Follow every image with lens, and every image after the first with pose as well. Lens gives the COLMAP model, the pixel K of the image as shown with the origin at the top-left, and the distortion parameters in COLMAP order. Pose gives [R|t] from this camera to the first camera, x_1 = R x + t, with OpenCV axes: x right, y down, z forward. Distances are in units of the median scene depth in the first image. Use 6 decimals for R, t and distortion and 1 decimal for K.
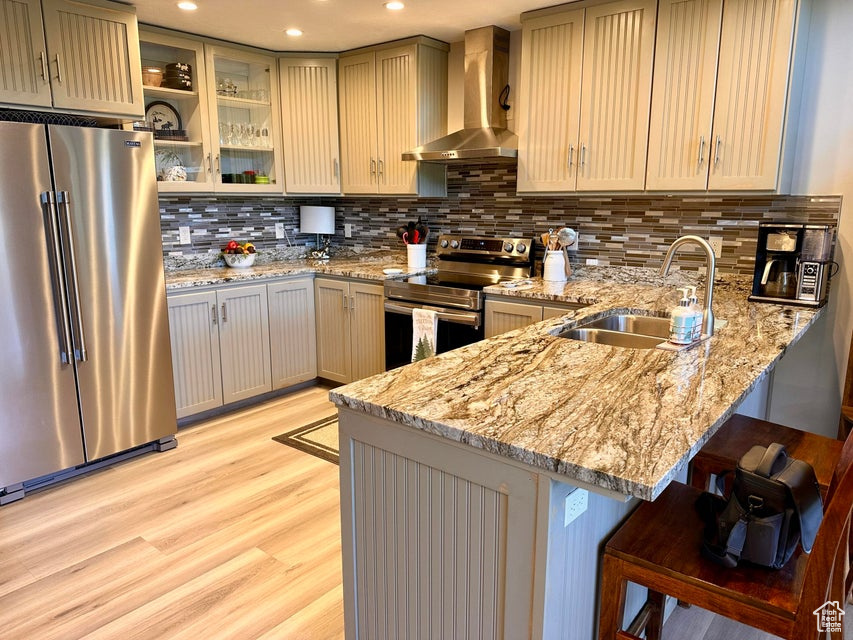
lens RADIAL K [[629.0, 0, 426.1], [0, 629.0, 323.6], [0, 0, 1]] dist [0.048813, -0.074385]
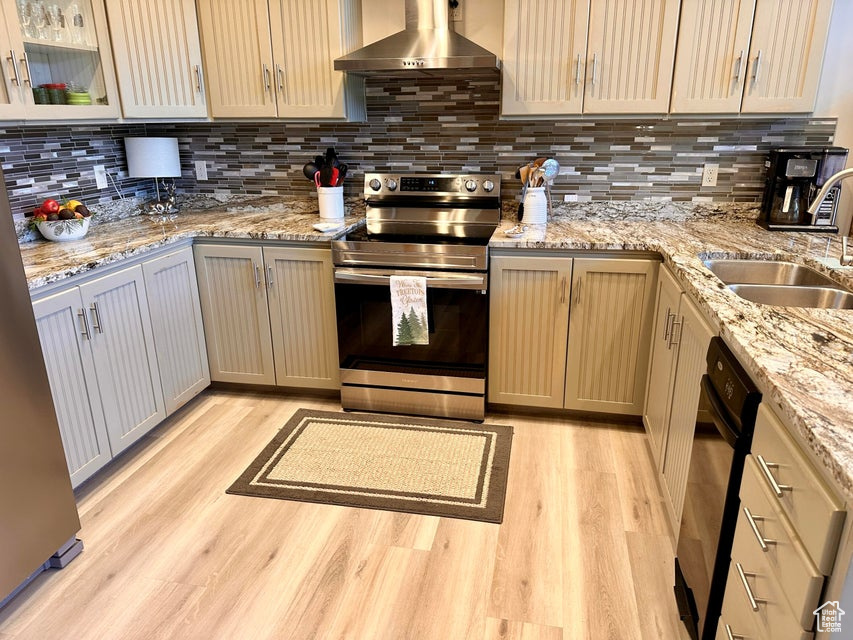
lens RADIAL K [[629.0, 0, 455.3], [0, 629.0, 326.8], [0, 0, 1]] dist [0.048813, -0.074385]
pose [[0.874806, -0.159858, 0.457340, -0.297762], [0.102563, 0.983706, 0.147659, -0.065783], [-0.473493, -0.082266, 0.876947, 0.286118]]
